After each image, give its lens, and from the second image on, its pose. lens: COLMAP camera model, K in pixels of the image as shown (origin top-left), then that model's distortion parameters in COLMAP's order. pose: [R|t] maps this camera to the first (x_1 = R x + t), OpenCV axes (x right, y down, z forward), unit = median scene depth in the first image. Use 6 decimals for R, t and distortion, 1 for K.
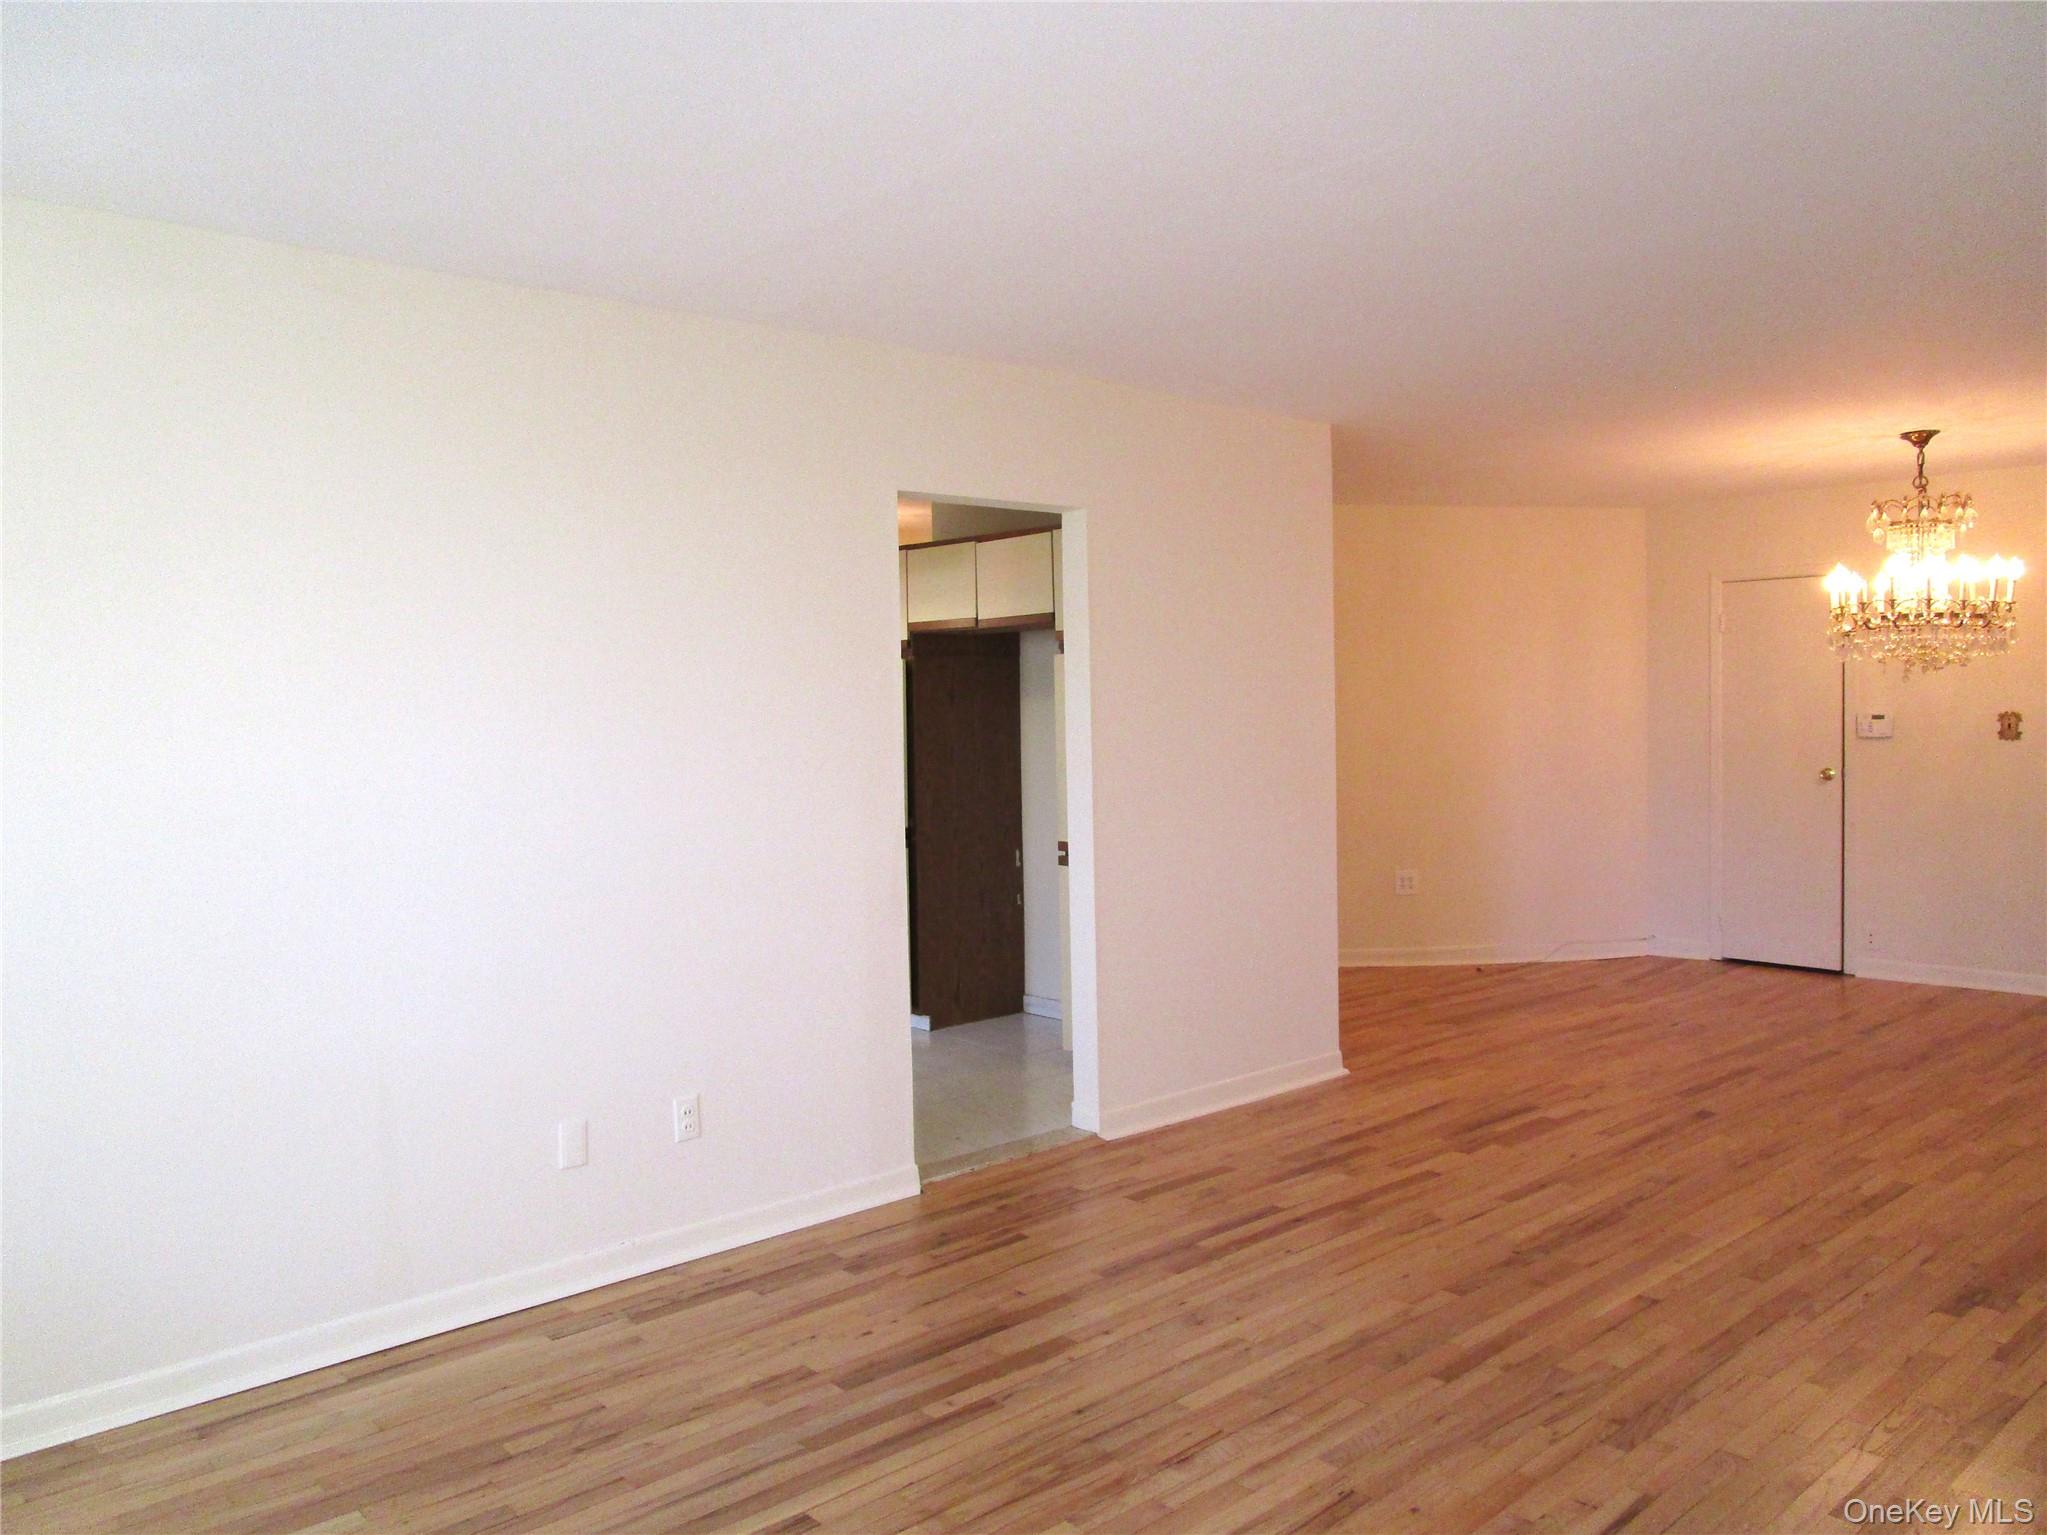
lens RADIAL K [[1495.6, 0, 1006.4], [0, 1495.6, 778.5], [0, 0, 1]] dist [-0.002979, -0.005226]
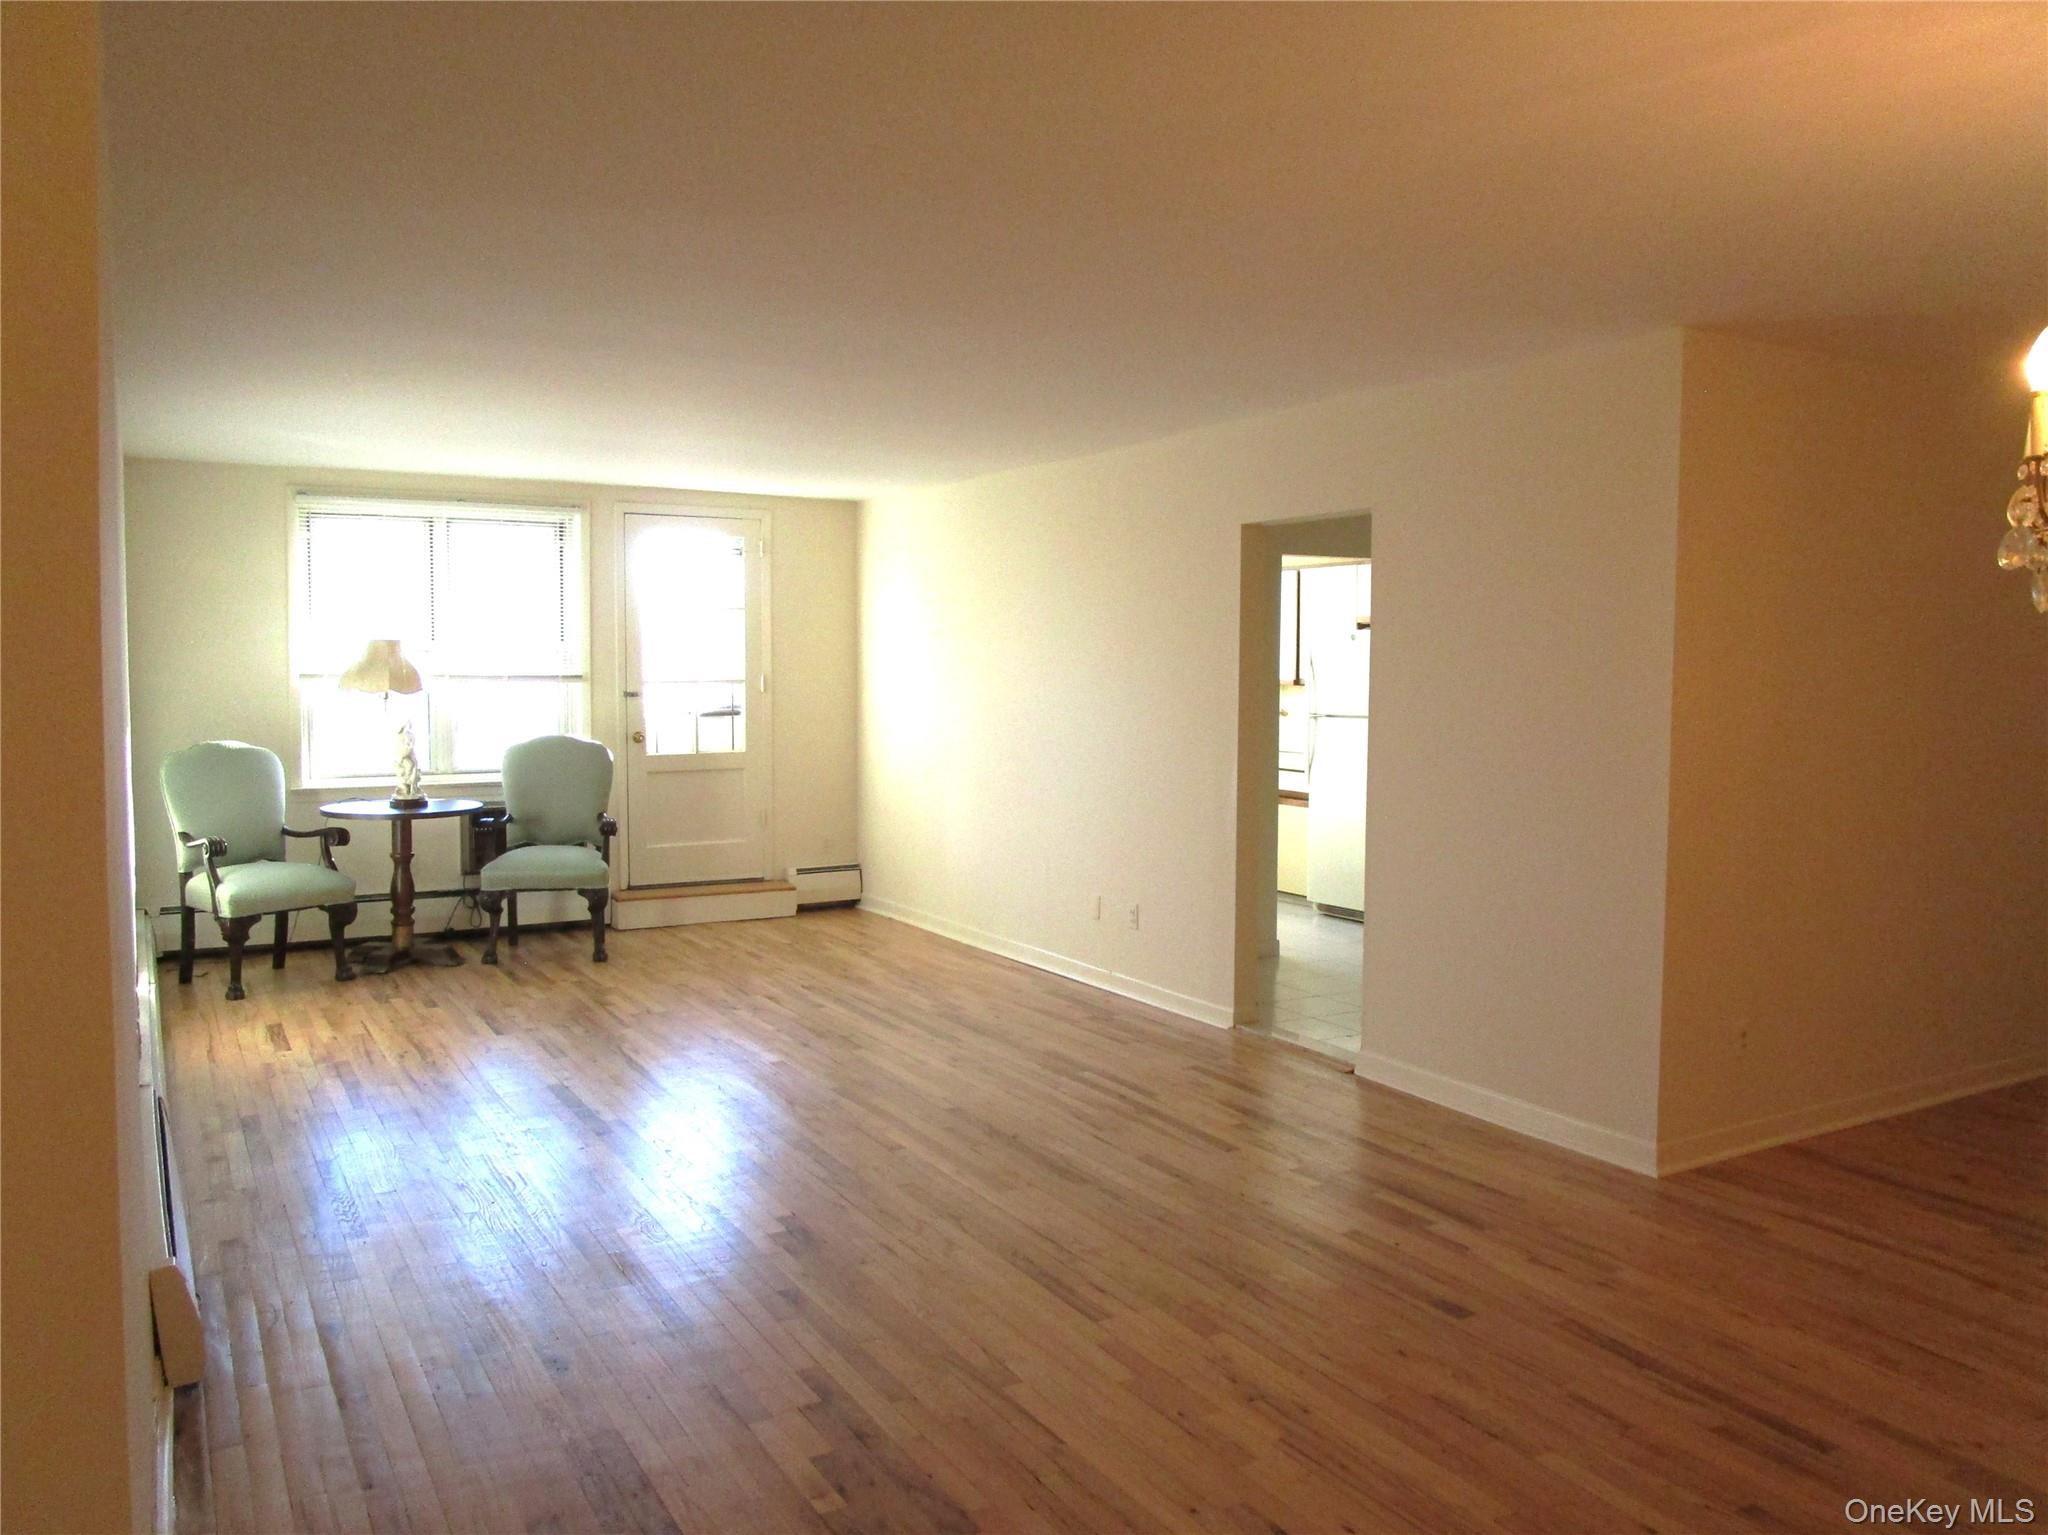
lens RADIAL K [[1518.2, 0, 1041.6], [0, 1518.2, 807.9], [0, 0, 1]] dist [-0.012609, 0.005789]
pose [[-0.187508, 0.105613, -0.976569, 1.310938], [-0.046047, 0.992165, 0.116141, -0.081857], [0.981183, 0.066746, -0.181175, 1.058353]]
